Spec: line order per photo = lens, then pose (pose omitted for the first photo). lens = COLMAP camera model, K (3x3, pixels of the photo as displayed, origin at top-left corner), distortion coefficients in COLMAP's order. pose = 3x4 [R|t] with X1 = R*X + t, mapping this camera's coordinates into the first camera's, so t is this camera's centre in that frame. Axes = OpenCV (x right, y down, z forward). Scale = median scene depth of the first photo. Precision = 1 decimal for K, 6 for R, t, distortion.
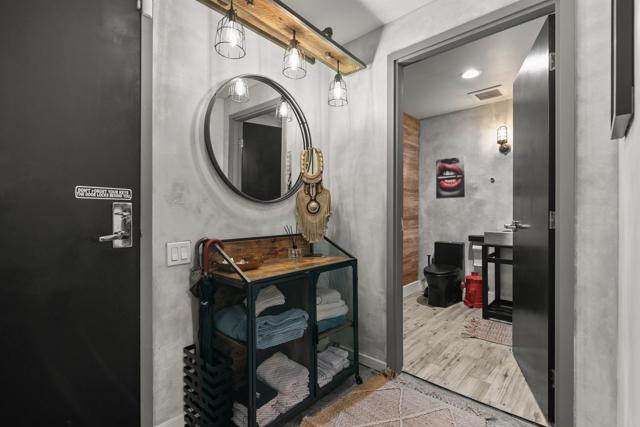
lens RADIAL K [[293.7, 0, 321.0], [0, 293.7, 213.2], [0, 0, 1]] dist [0.001014, 0.000890]
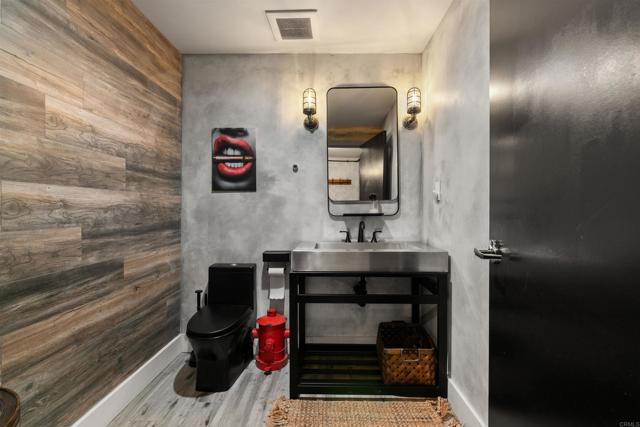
lens RADIAL K [[293.7, 0, 326.6], [0, 293.7, 209.8], [0, 0, 1]] dist [0.001014, 0.000890]
pose [[0.736599, 0.002759, 0.676324, 0.167993], [-0.000808, 0.999995, -0.003199, -0.013427], [-0.676329, 0.001810, 0.736597, 0.421280]]
